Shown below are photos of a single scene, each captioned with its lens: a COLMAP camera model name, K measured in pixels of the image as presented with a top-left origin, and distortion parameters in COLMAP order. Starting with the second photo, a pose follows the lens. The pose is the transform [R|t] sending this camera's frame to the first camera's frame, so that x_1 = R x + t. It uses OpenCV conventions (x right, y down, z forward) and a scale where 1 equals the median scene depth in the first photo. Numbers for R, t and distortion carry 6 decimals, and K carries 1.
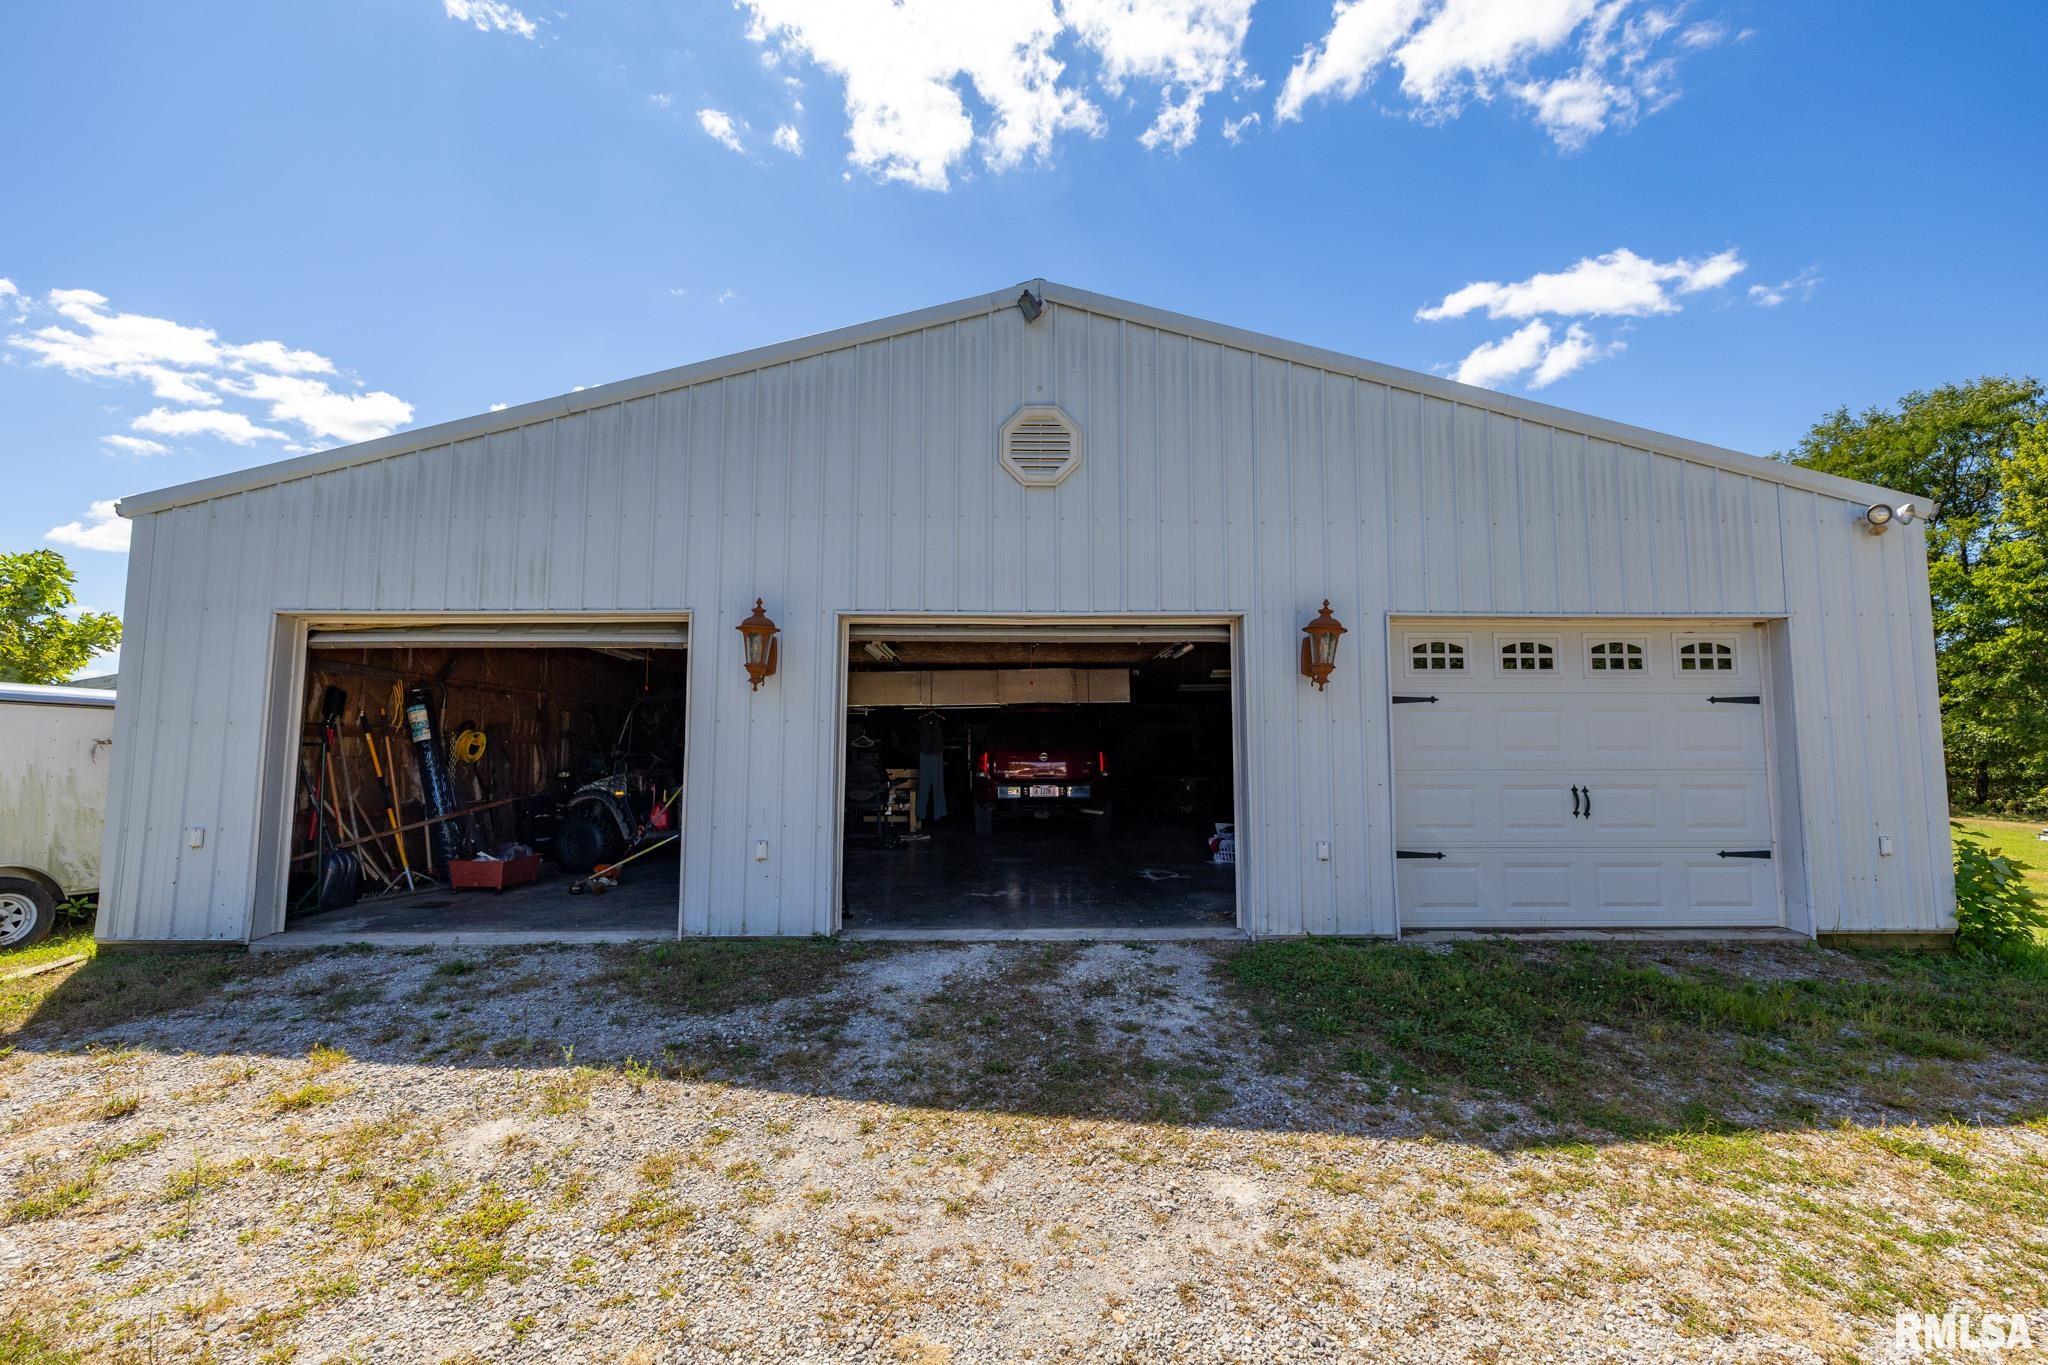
lens RADIAL K [[867.6, 0, 1022.1], [0, 867.6, 697.1], [0, 0, 1]] dist [0.001176, 0.000248]
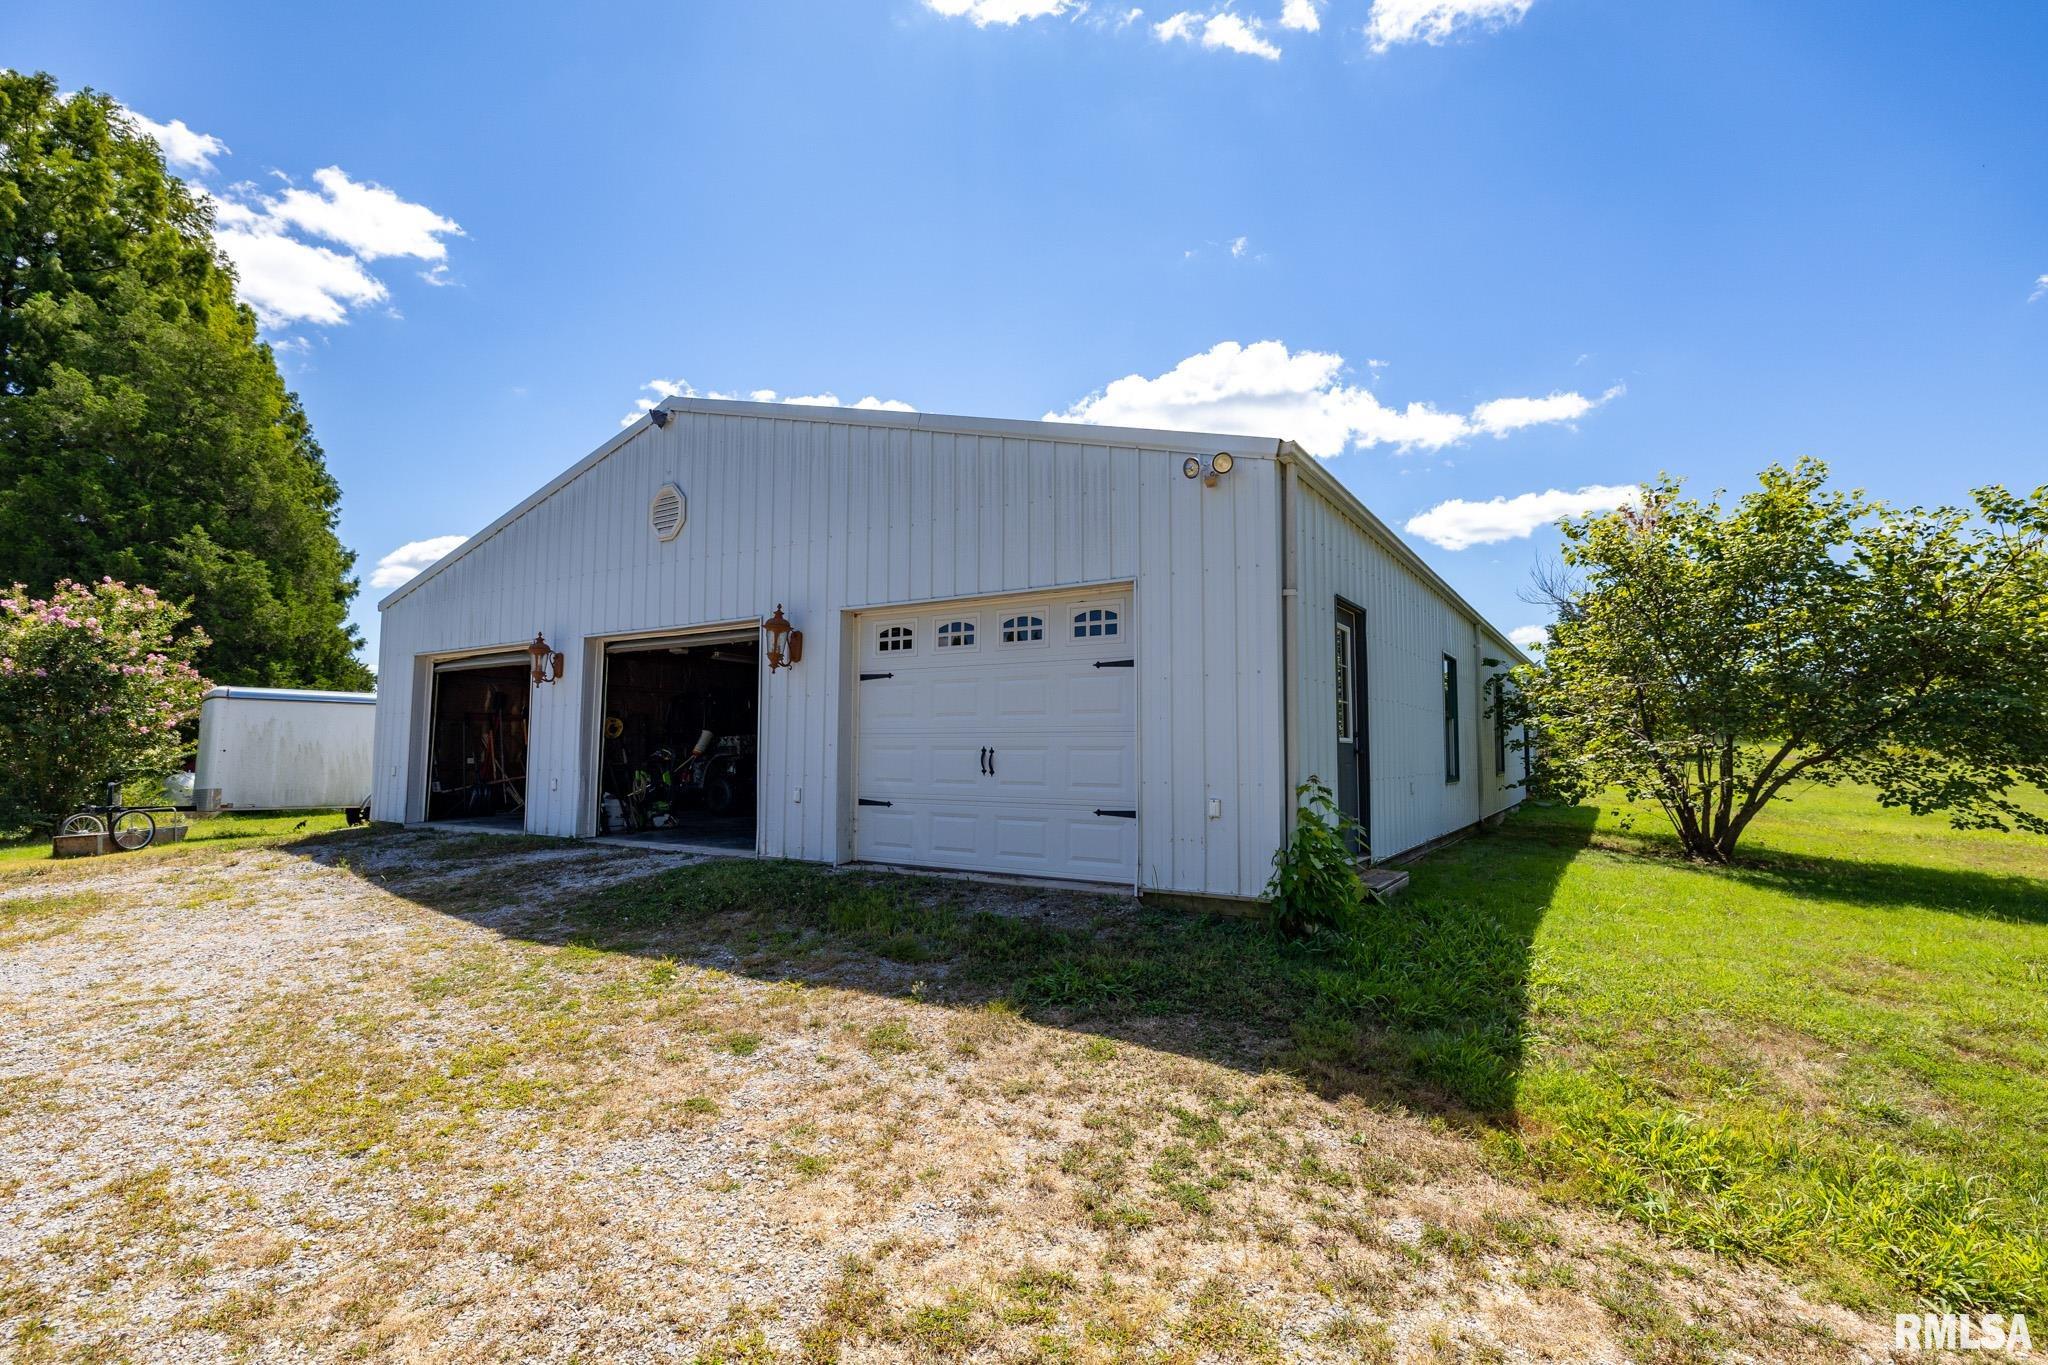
lens RADIAL K [[963.2, 0, 1023.8], [0, 963.2, 673.6], [0, 0, 1]] dist [-0.003223, -0.000074]
pose [[0.825974, -0.041479, -0.562179, 1.390125], [0.056157, 0.998383, 0.008844, -0.001777], [0.560903, -0.038876, 0.826968, -0.005615]]
